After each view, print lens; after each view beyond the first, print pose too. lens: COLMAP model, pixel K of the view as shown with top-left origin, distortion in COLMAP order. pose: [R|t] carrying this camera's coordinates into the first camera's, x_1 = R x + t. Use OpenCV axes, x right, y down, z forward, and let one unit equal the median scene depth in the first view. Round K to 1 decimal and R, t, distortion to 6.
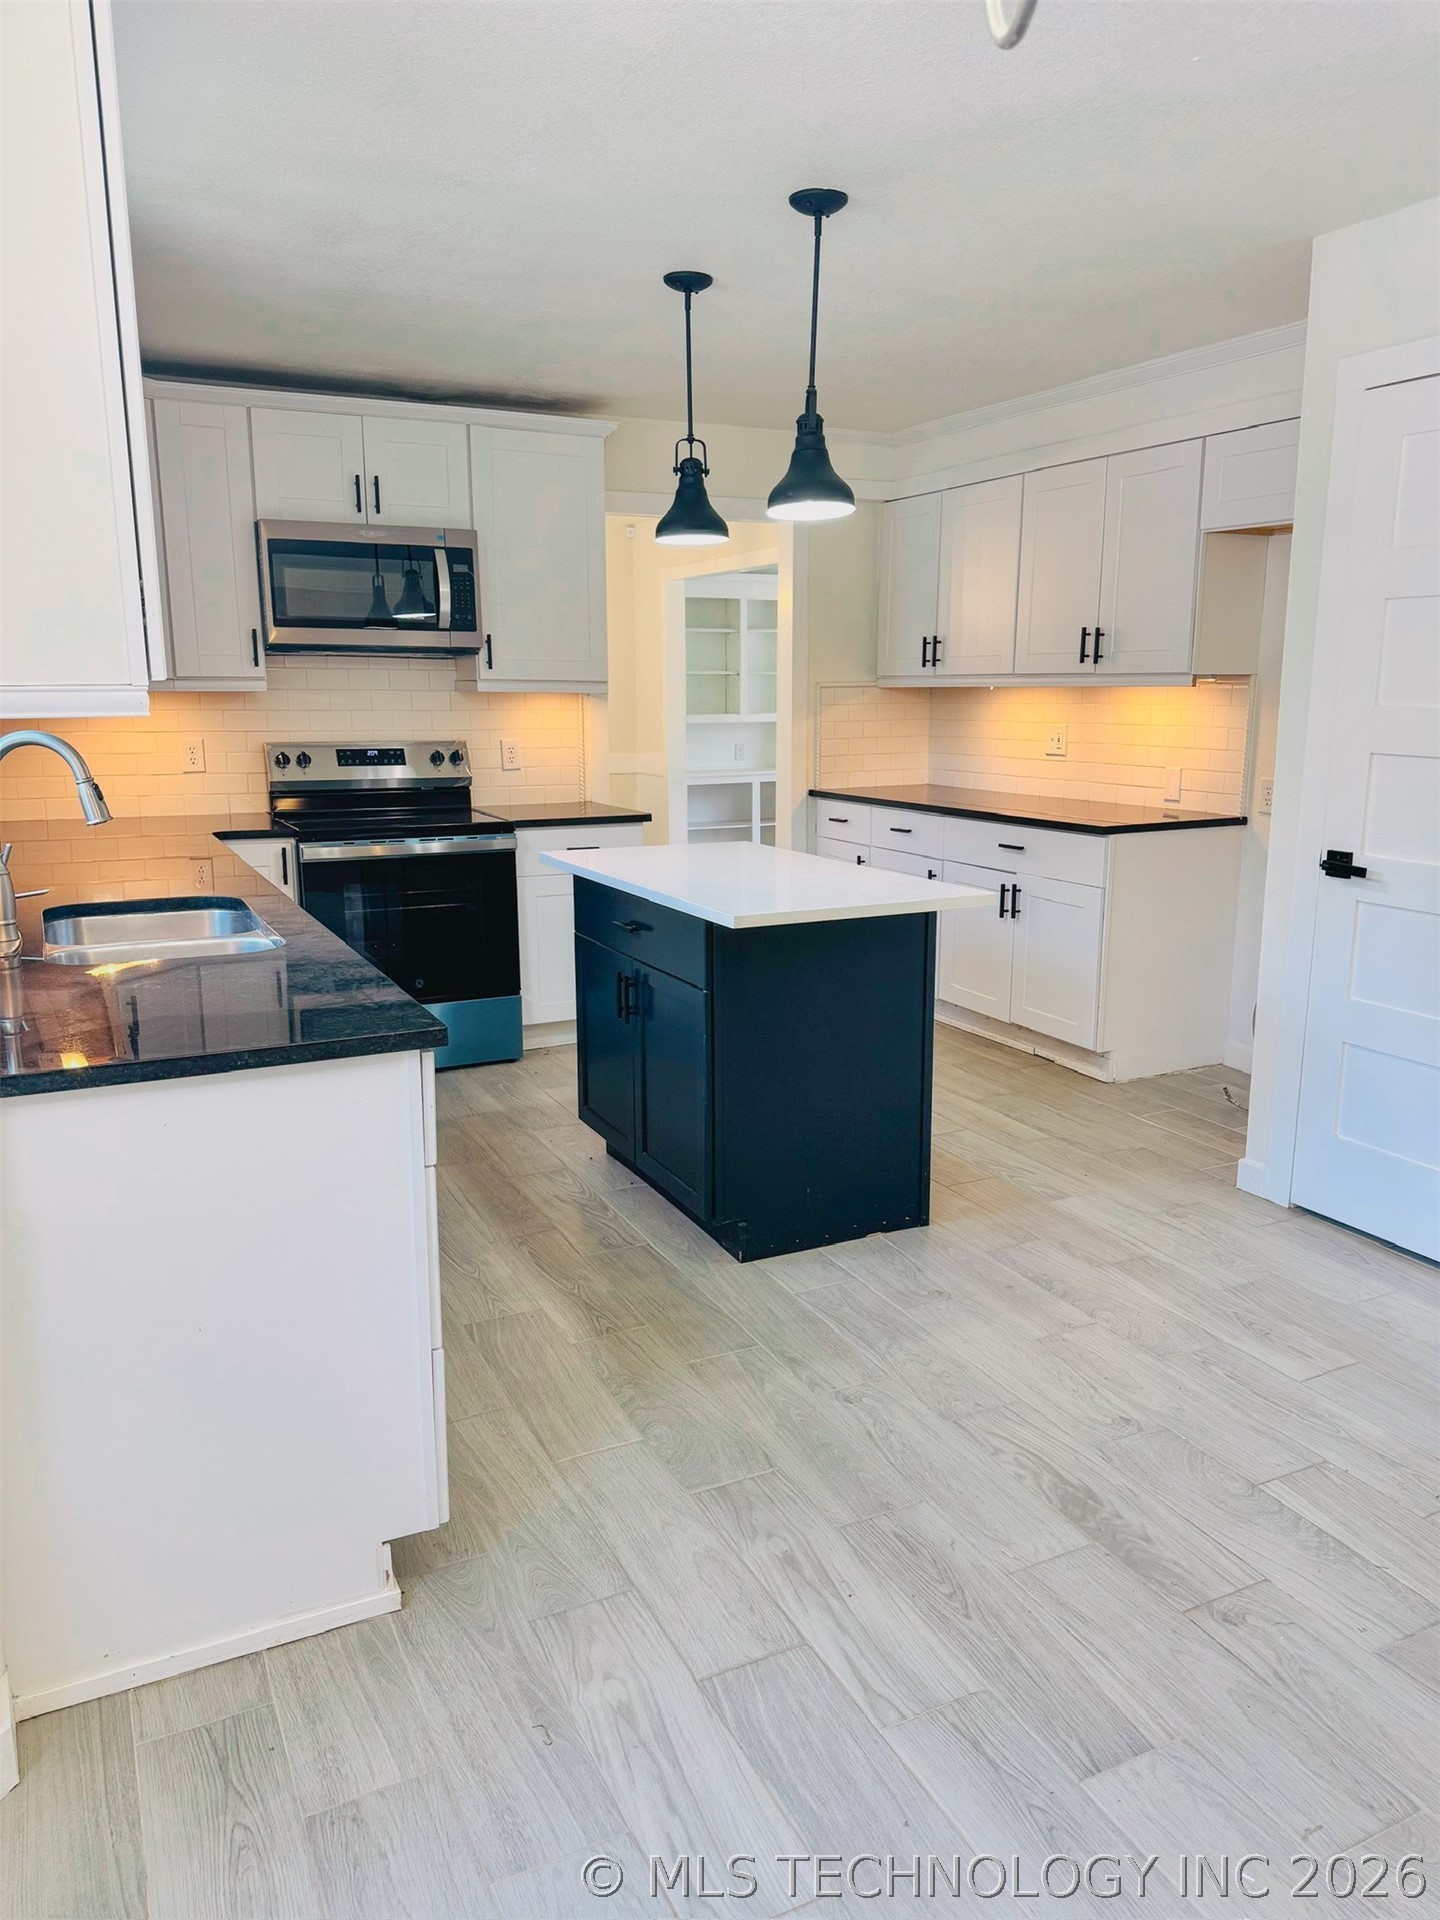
lens RADIAL K [[1352.6, 0, 720.0], [0, 1352.6, 960.0], [0, 0, 1]] dist [0.083976, -0.109308]
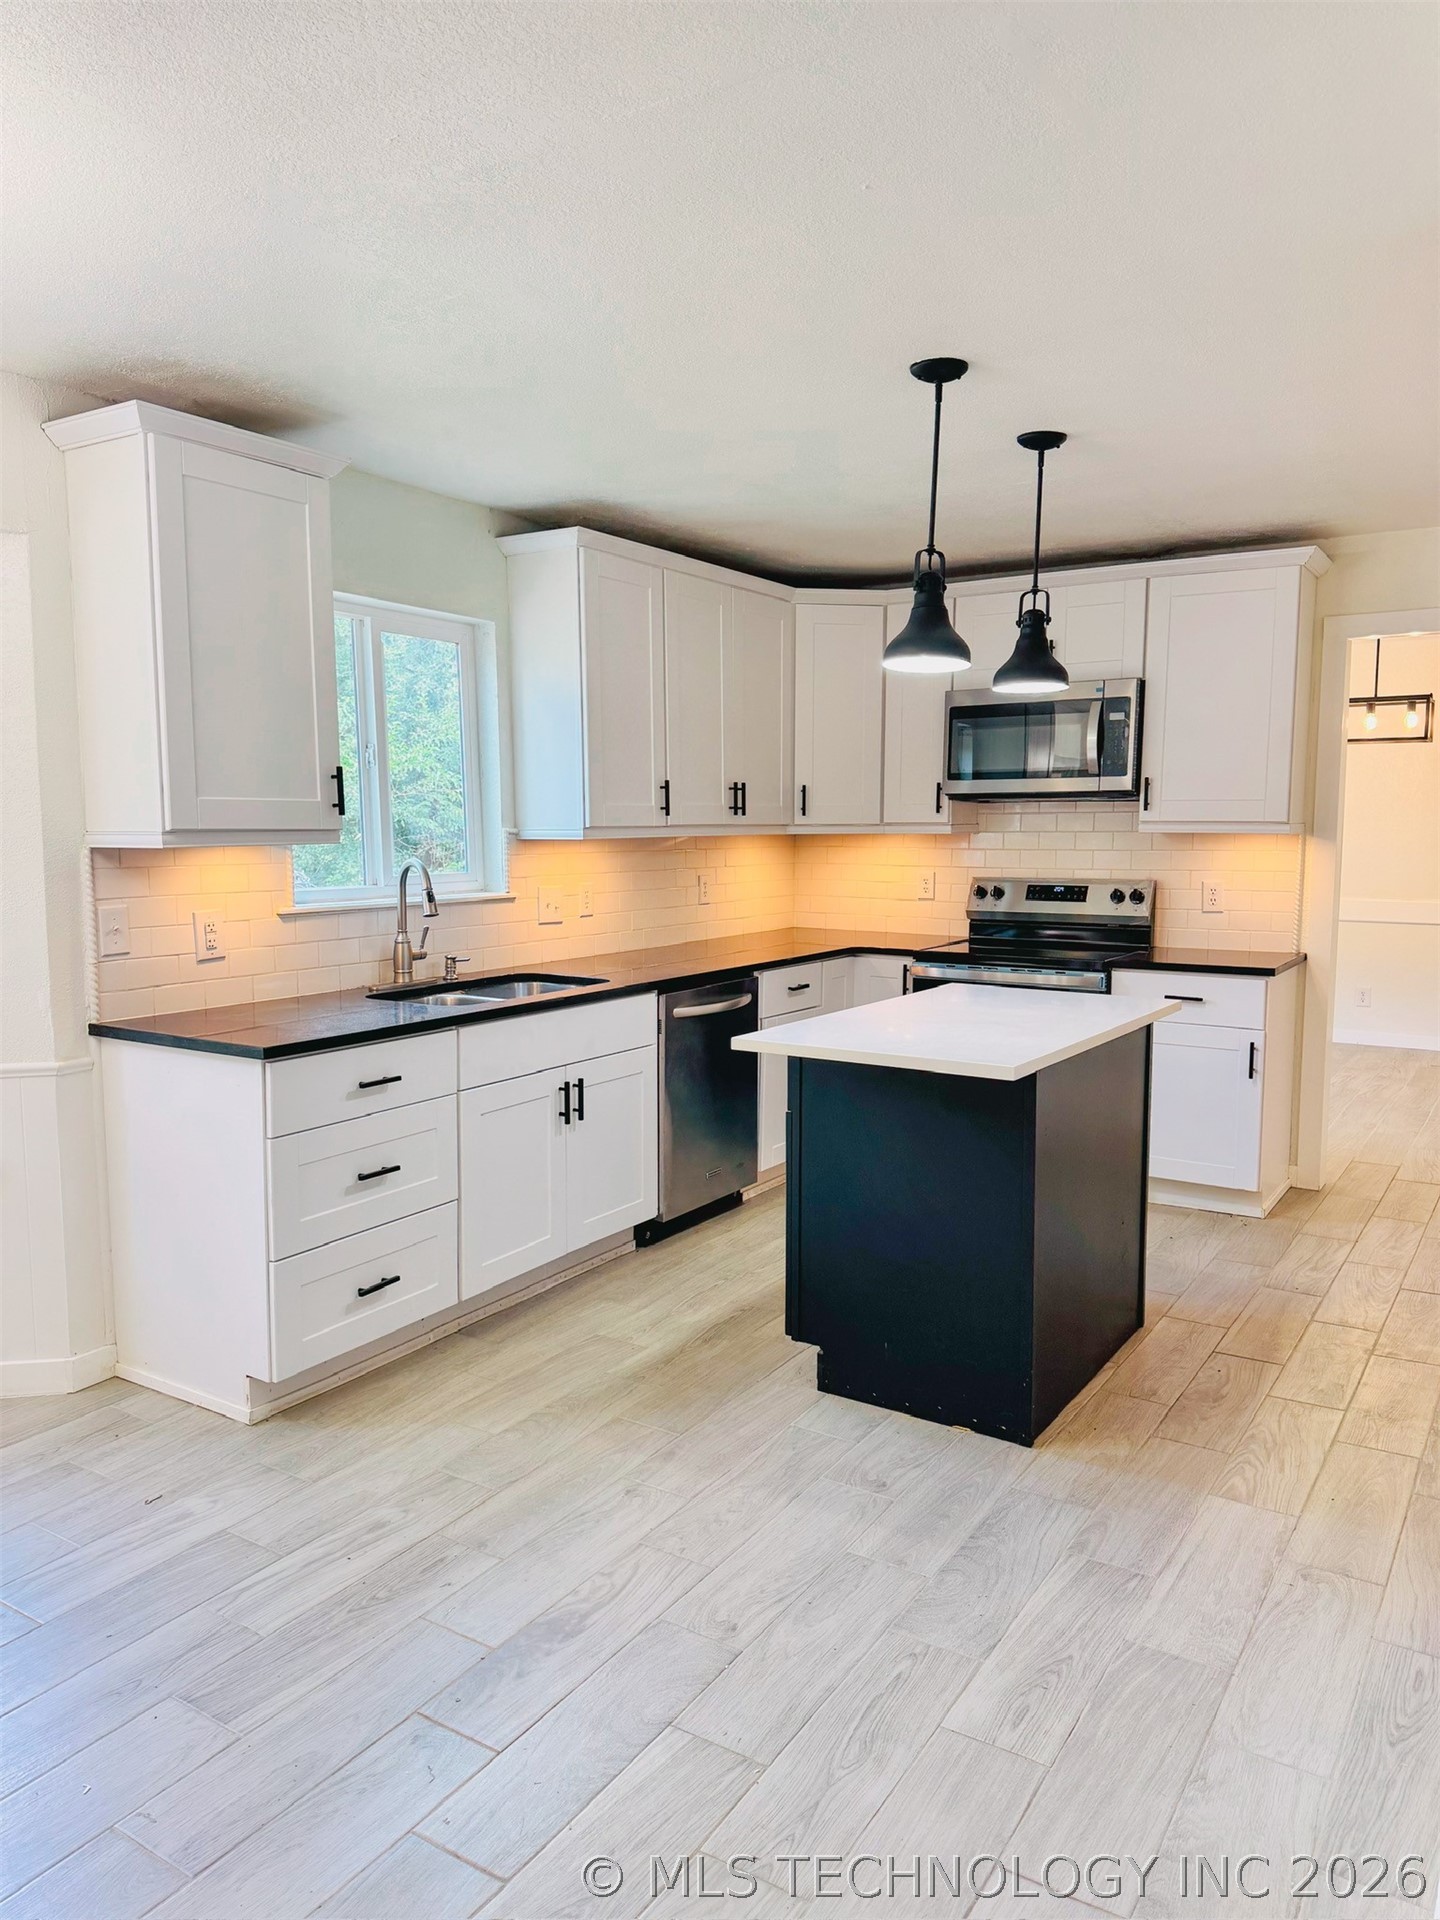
lens RADIAL K [[1352.6, 0, 720.0], [0, 1352.6, 960.0], [0, 0, 1]] dist [0.083976, -0.109308]
pose [[0.504981, 0.085314, -0.858904, 0.746650], [-0.164555, 0.986367, 0.001227, -0.076421], [0.847299, 0.140718, 0.512135, 0.327987]]
